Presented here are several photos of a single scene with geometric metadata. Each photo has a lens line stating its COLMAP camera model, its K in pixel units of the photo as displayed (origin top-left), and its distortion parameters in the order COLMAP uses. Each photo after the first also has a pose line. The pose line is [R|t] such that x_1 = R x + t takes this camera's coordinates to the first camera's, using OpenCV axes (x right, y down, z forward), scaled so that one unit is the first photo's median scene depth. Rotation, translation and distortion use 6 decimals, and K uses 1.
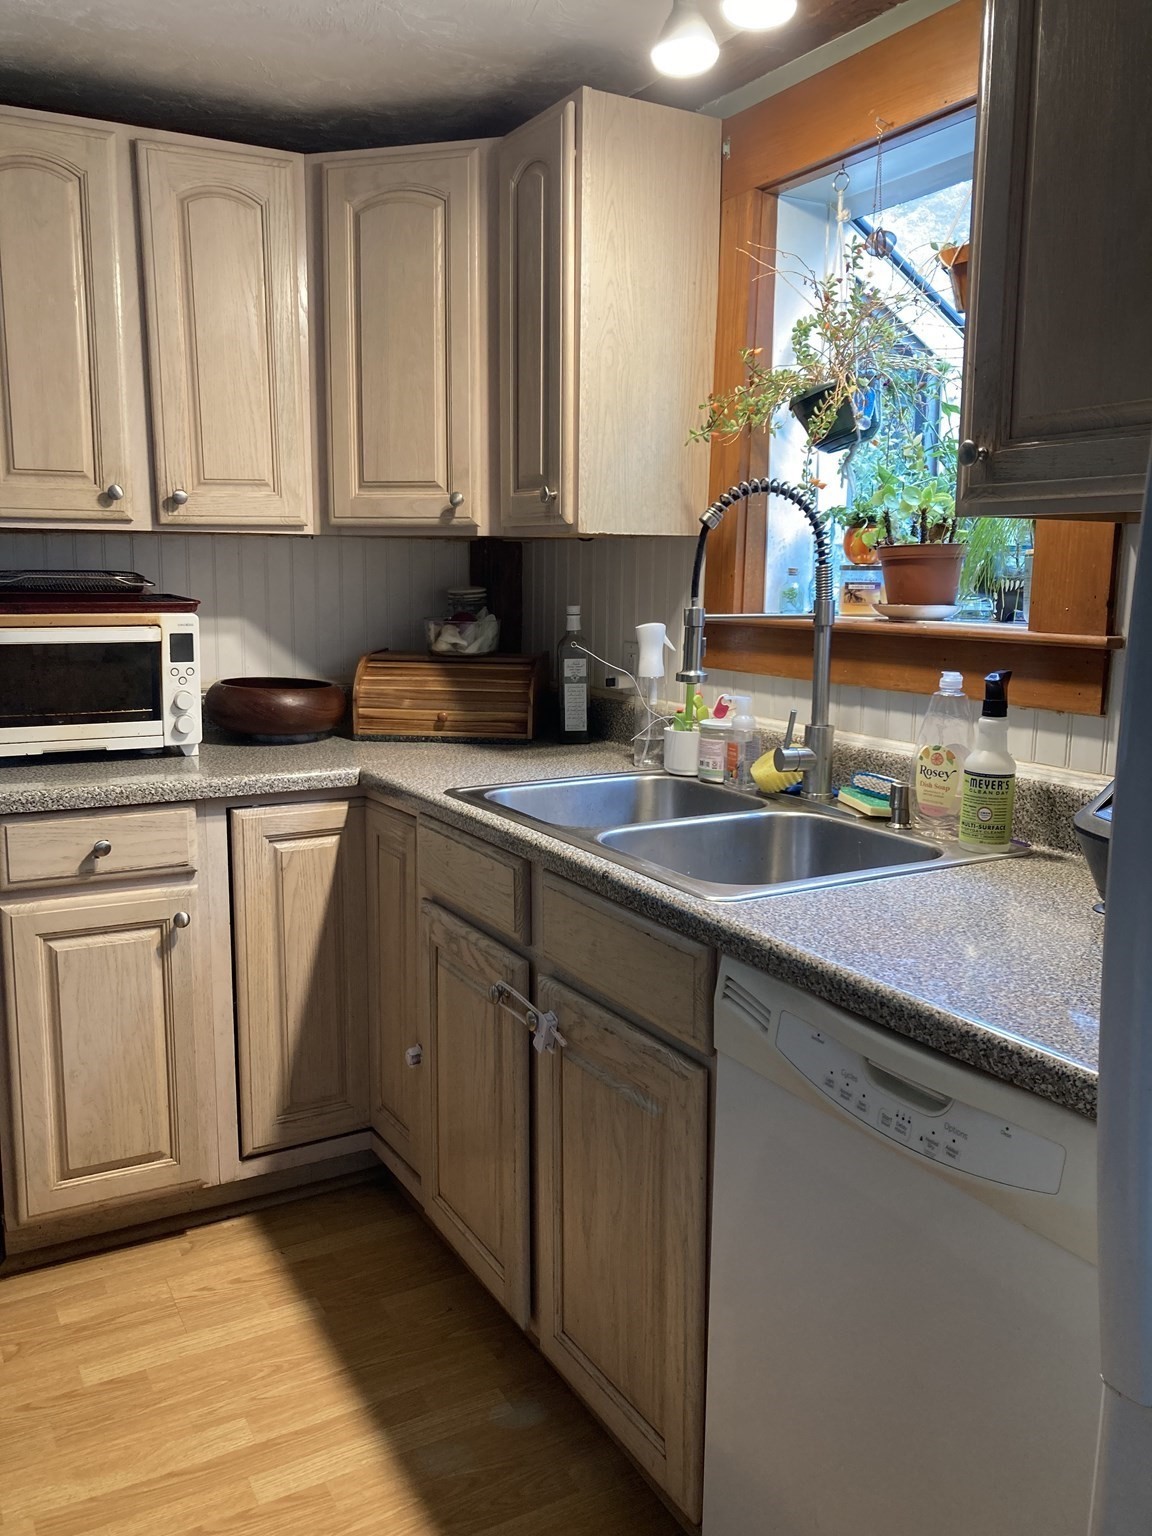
lens RADIAL K [[1252.5, 0, 553.0], [0, 1252.5, 762.4], [0, 0, 1]] dist [0.033444, -0.064902]
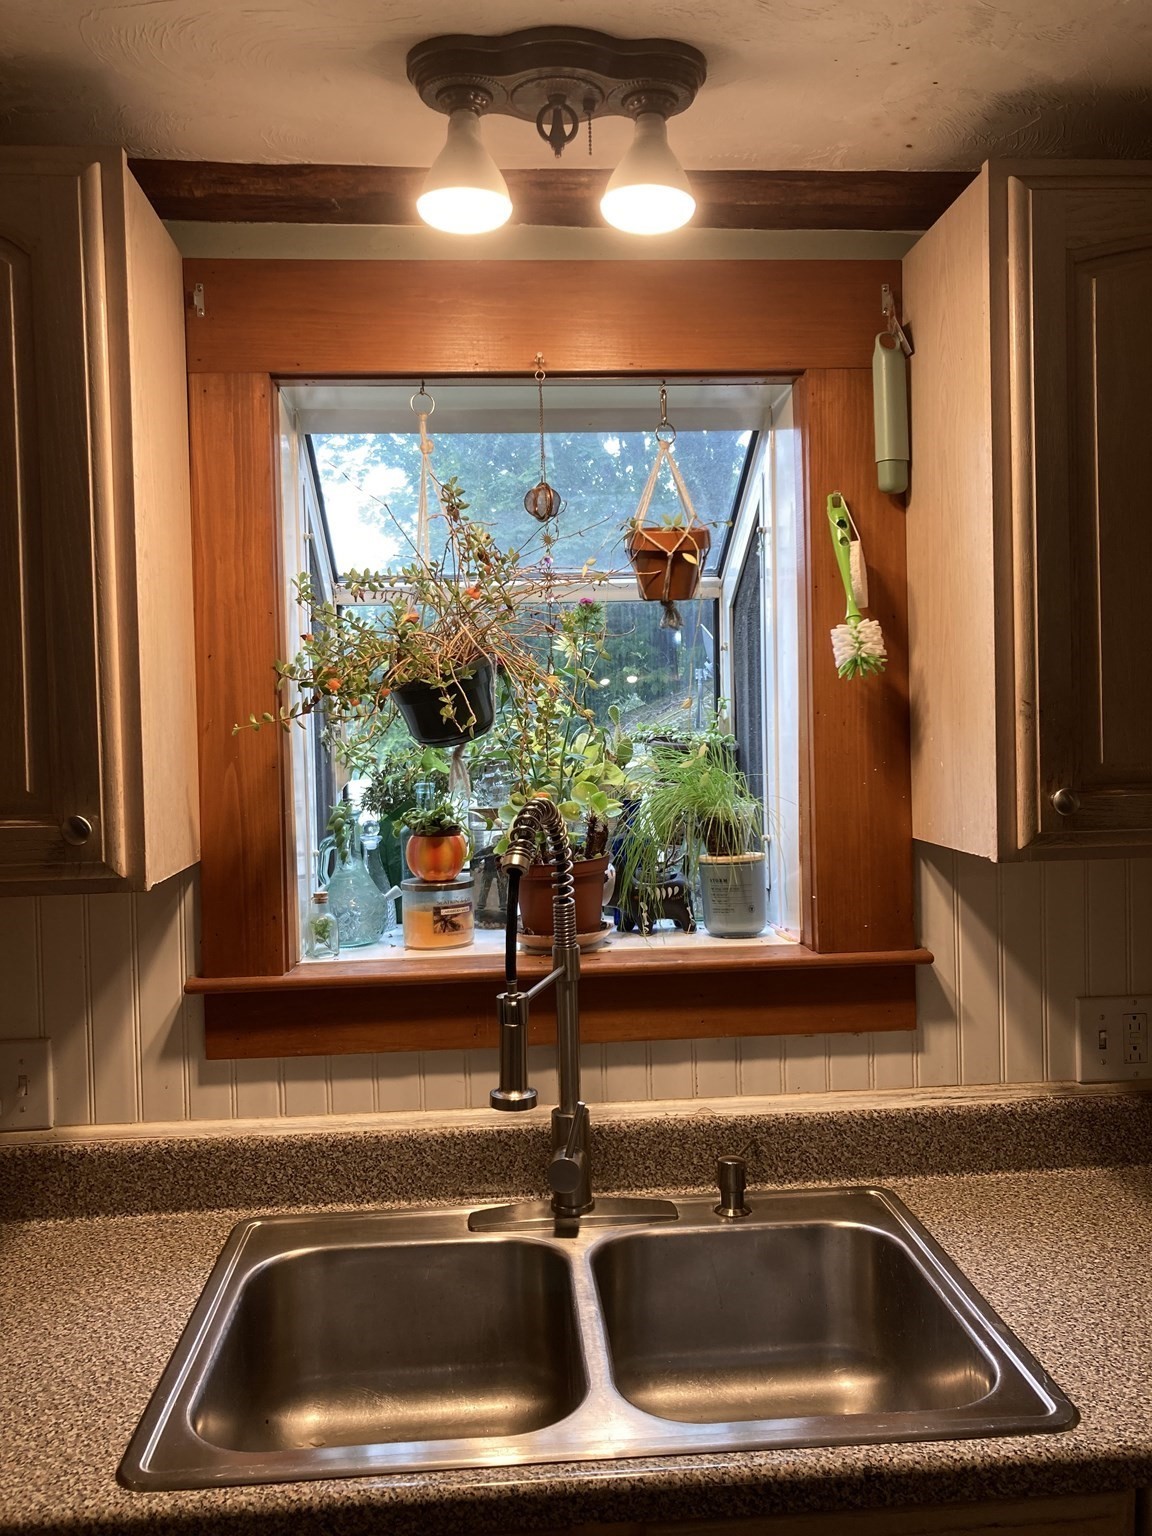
lens RADIAL K [[1265.9, 0, 570.2], [0, 1265.9, 761.7], [0, 0, 1]] dist [0.058114, -0.095649]
pose [[0.409263, -0.052332, 0.910915, -0.474623], [0.166859, 0.985810, -0.018333, -0.223913], [-0.897030, 0.159497, 0.412187, 0.657578]]
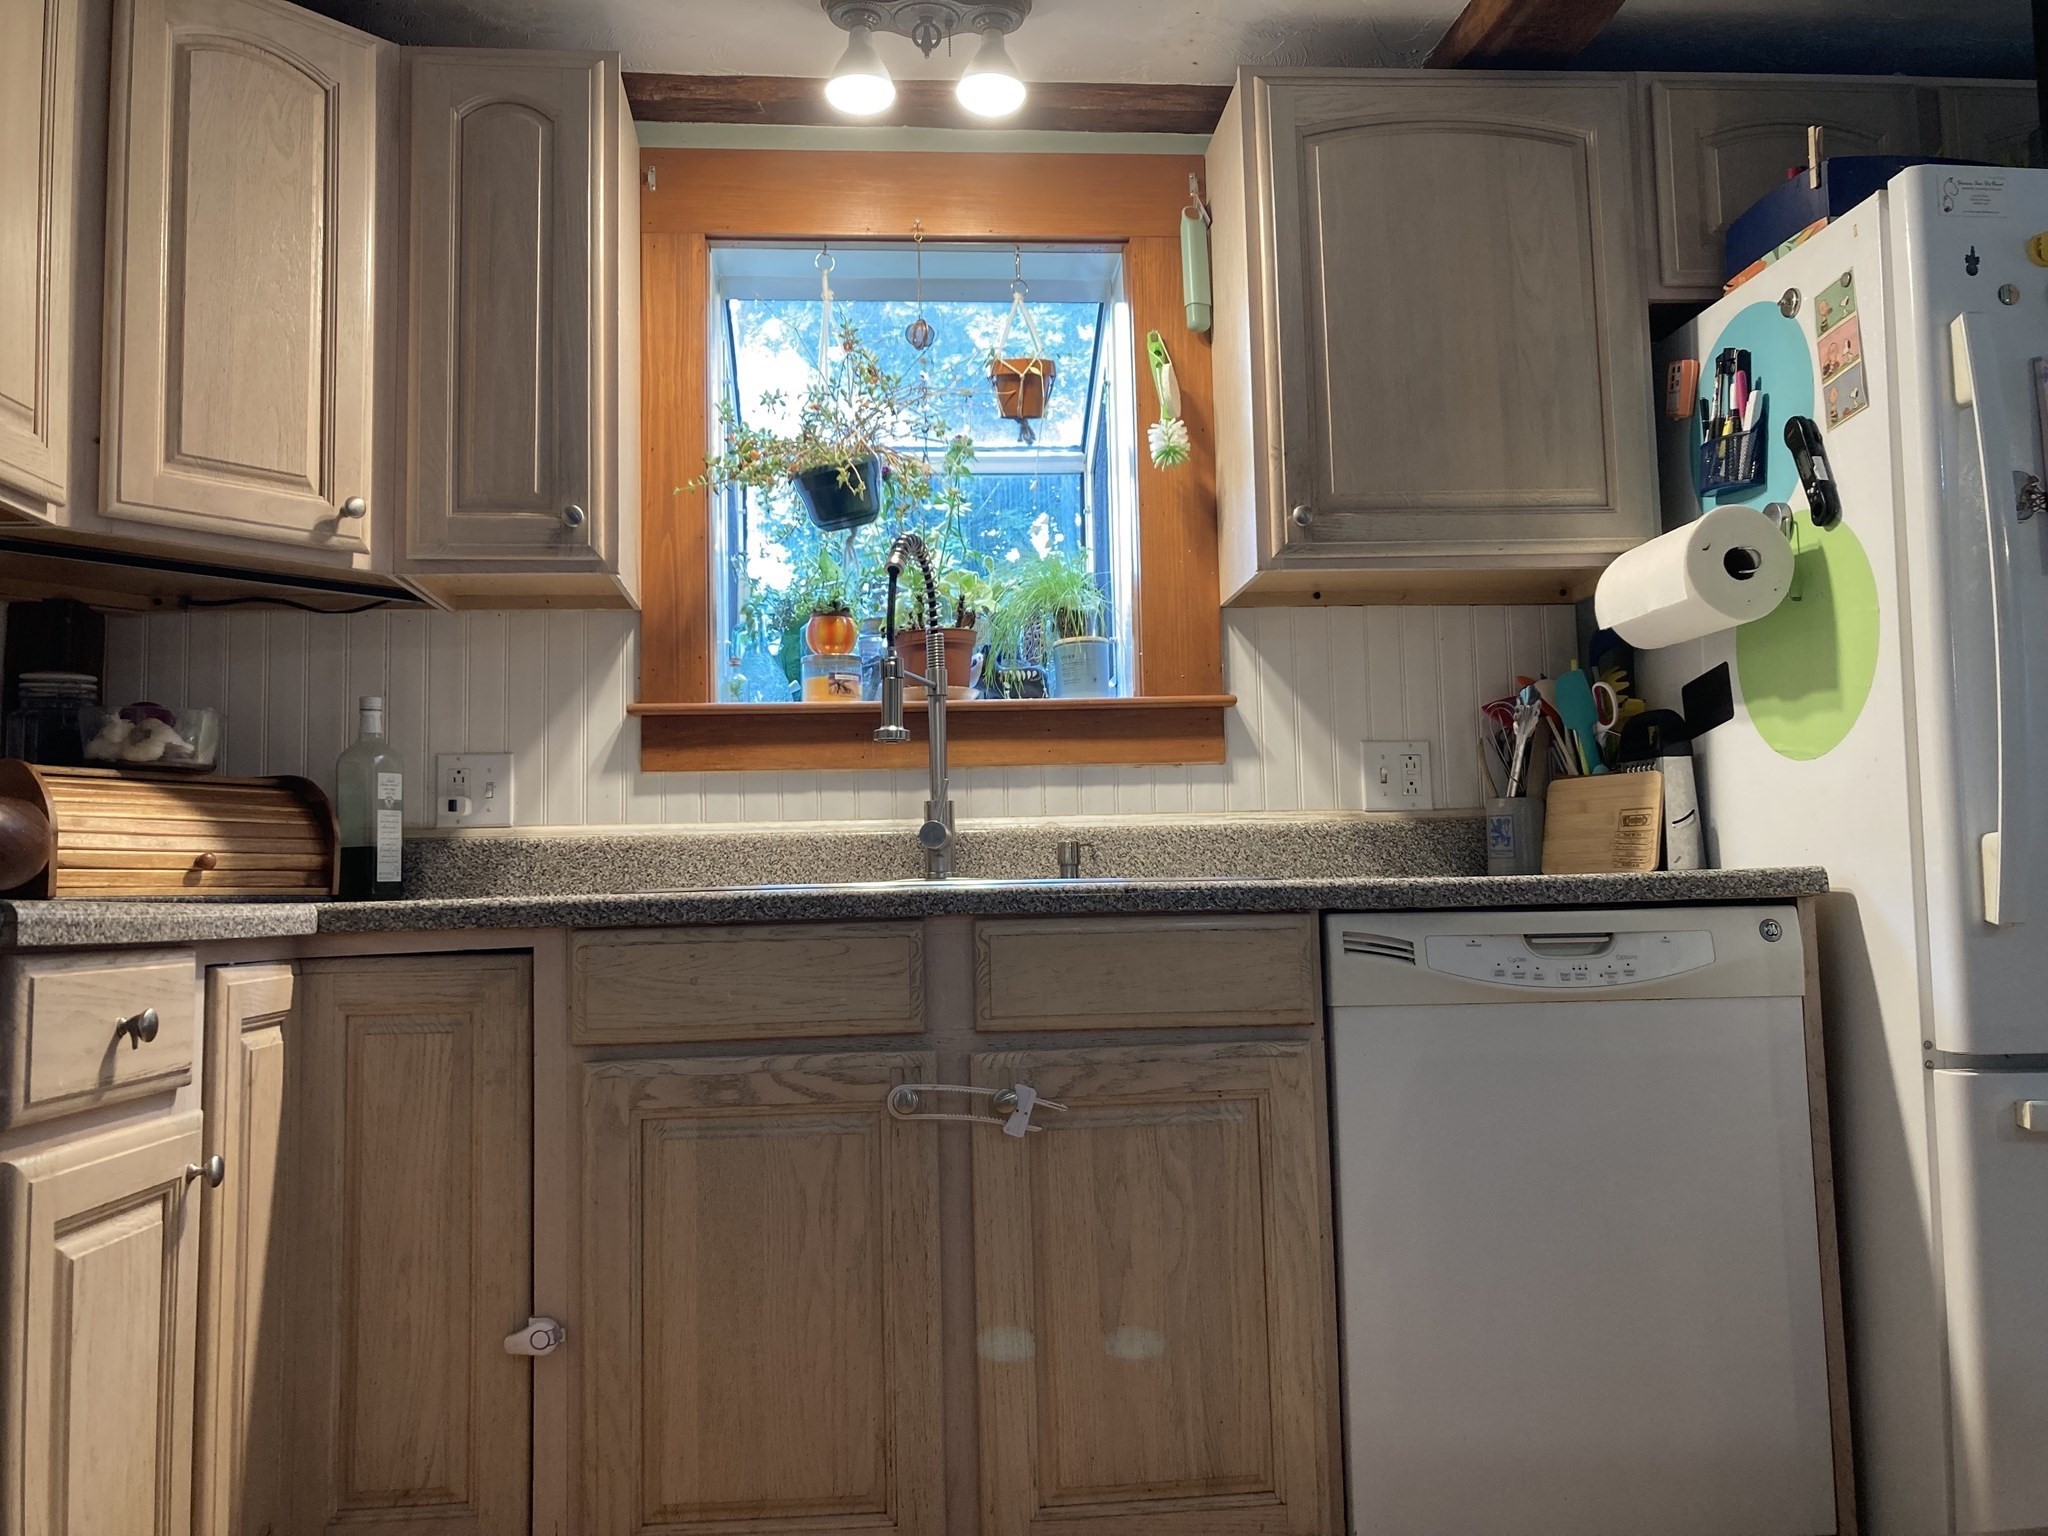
lens RADIAL K [[1696.2, 0, 1014.0], [0, 1696.2, 762.7], [0, 0, 1]] dist [0.120368, -0.340691]
pose [[0.400951, 0.063348, 0.913907, -0.929207], [0.166224, 0.976016, -0.140579, 0.130742], [-0.900893, 0.208279, 0.380804, 0.465379]]
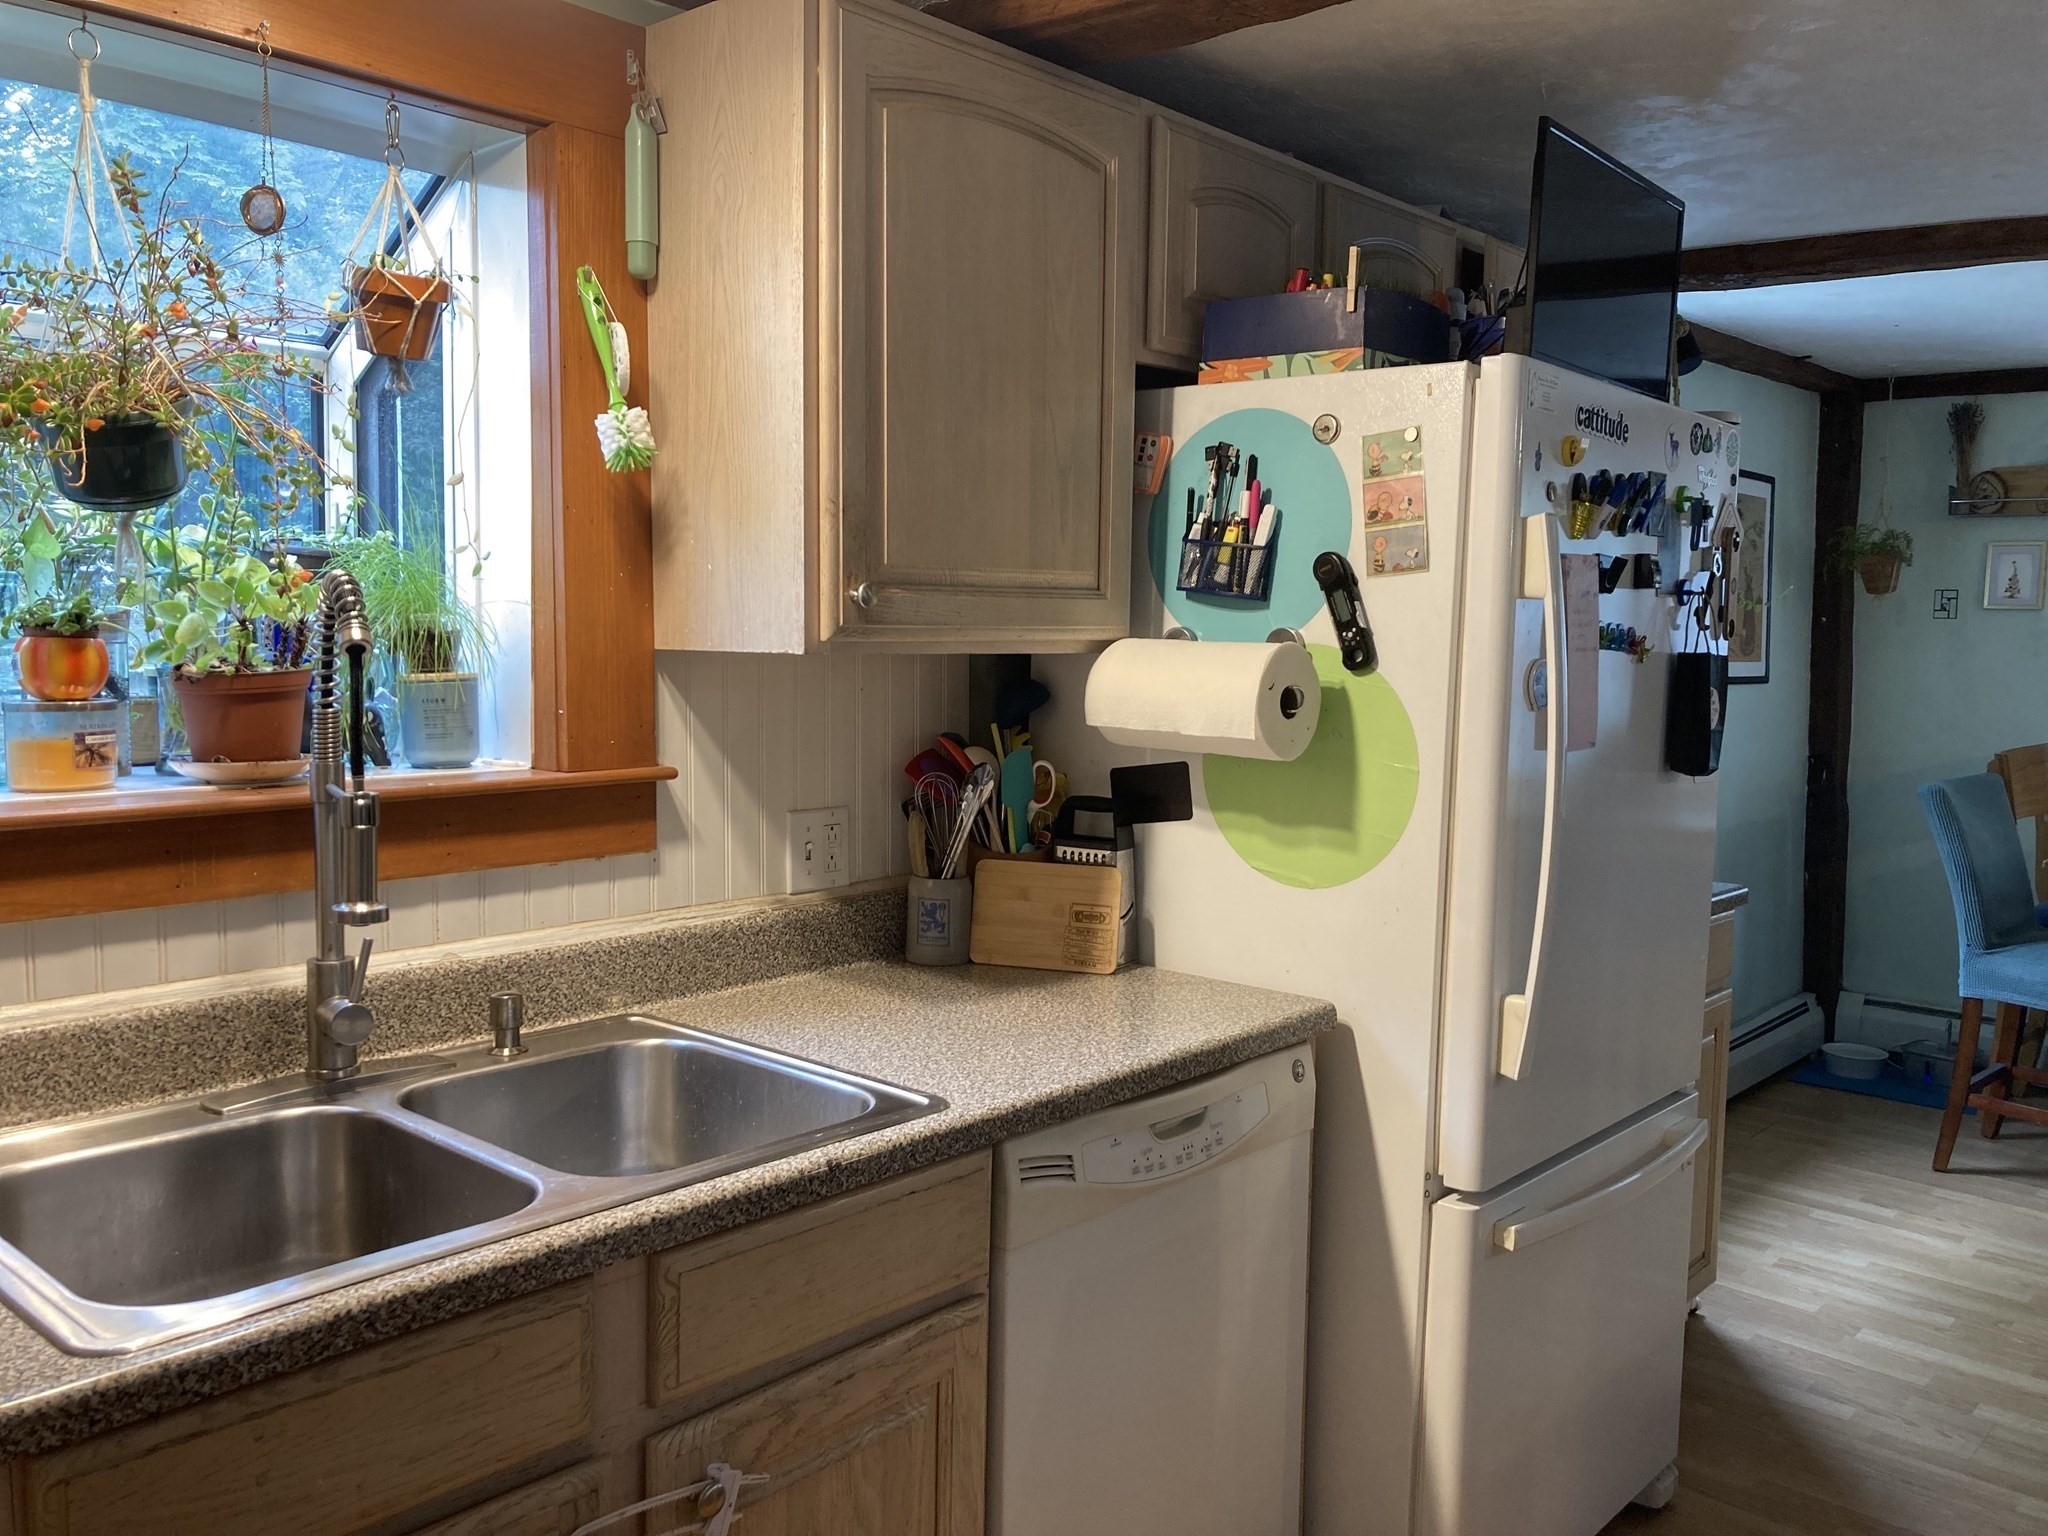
lens RADIAL K [[1687.8, 0, 1024.0], [0, 1687.8, 768.0], [0, 0, 1]] dist [0.058114, -0.095649]
pose [[-0.343967, -0.094601, 0.934204, -0.696458], [0.126791, 0.981121, 0.146035, -0.205087], [-0.930382, 0.168680, -0.325479, 0.945413]]
